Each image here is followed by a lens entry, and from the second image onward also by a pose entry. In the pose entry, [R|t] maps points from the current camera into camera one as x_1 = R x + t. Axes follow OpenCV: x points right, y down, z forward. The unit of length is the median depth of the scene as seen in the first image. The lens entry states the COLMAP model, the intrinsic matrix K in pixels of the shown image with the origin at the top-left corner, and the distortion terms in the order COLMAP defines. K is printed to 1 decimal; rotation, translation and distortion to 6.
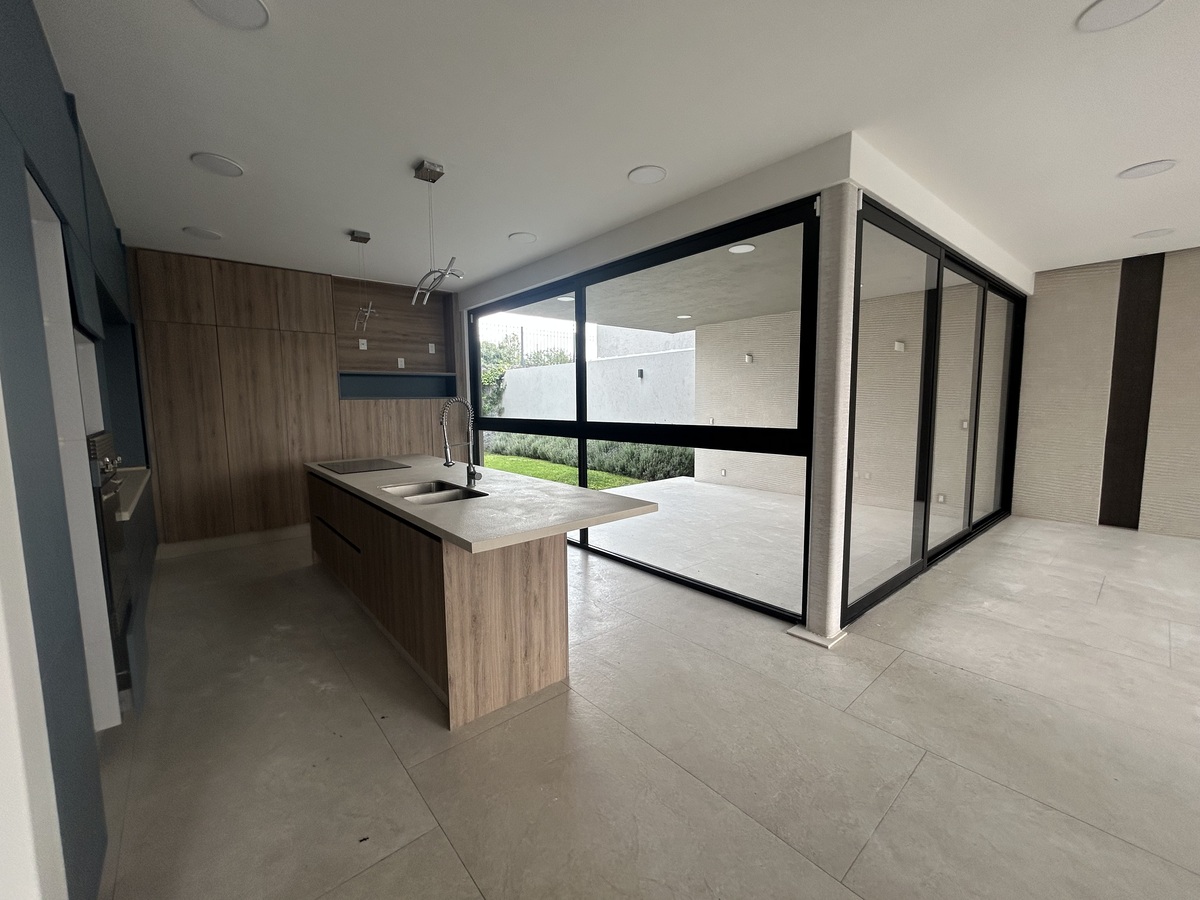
lens RADIAL K [[484.4, 0, 598.0], [0, 484.4, 449.1], [0, 0, 1]] dist [-0.001233, 0.002375]
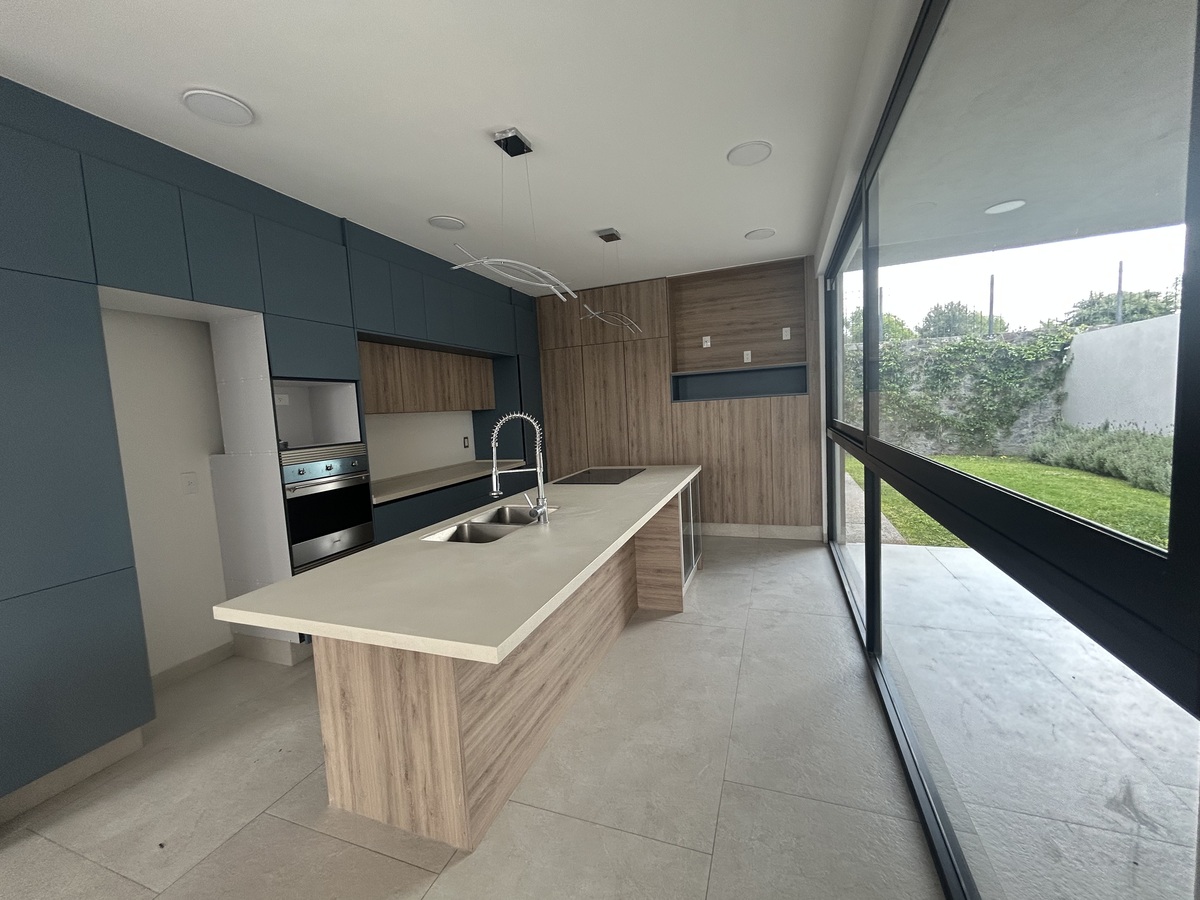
lens RADIAL K [[484.4, 0, 598.0], [0, 484.4, 449.1], [0, 0, 1]] dist [-0.001233, 0.002375]
pose [[0.486718, 0.057899, -0.871638, 0.258393], [-0.038466, 0.998254, 0.044830, -0.046326], [0.872712, 0.011708, 0.488095, 0.389838]]
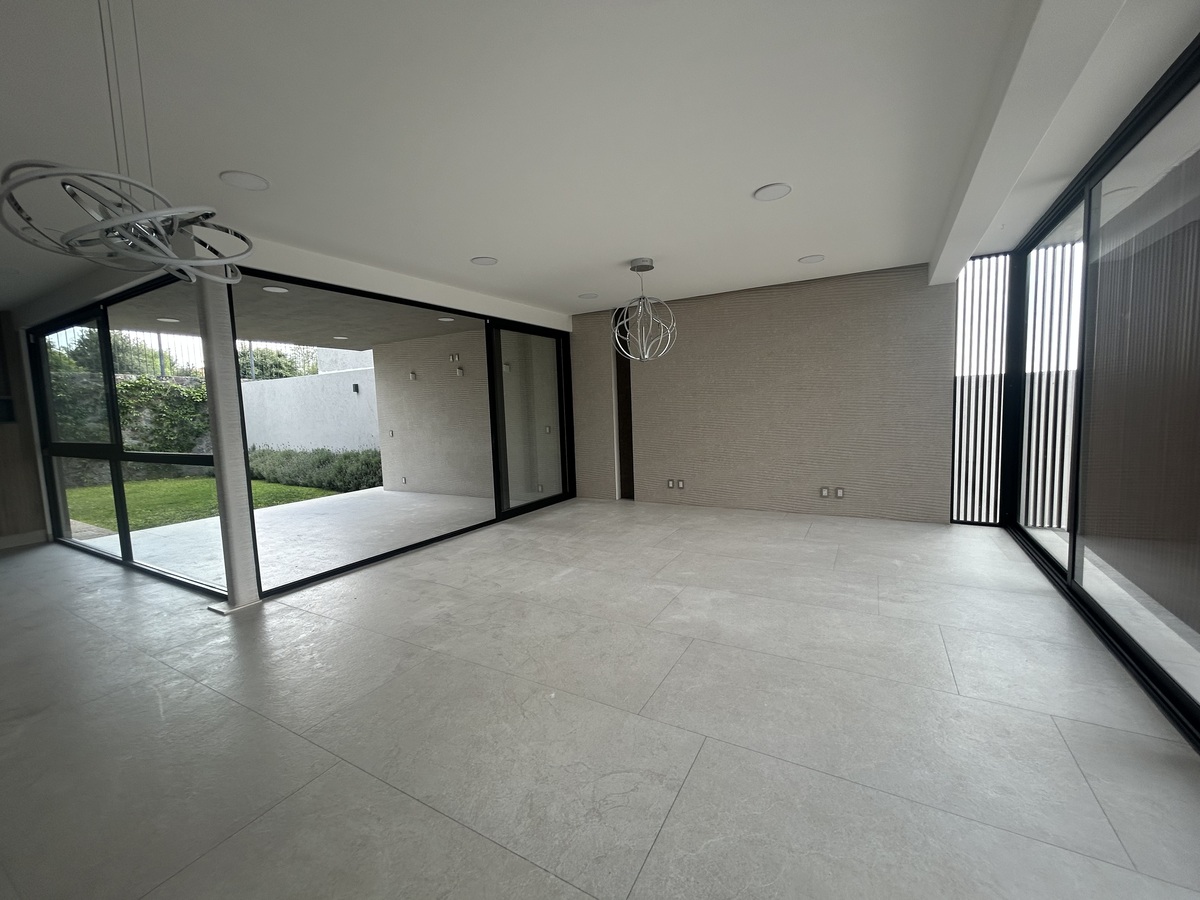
lens RADIAL K [[484.4, 0, 598.0], [0, 484.4, 449.1], [0, 0, 1]] dist [-0.001233, 0.002375]
pose [[0.941250, -0.052831, 0.333552, 0.519957], [0.058750, 0.998243, -0.007678, 0.020800], [-0.332561, 0.026823, 0.942700, -0.291179]]
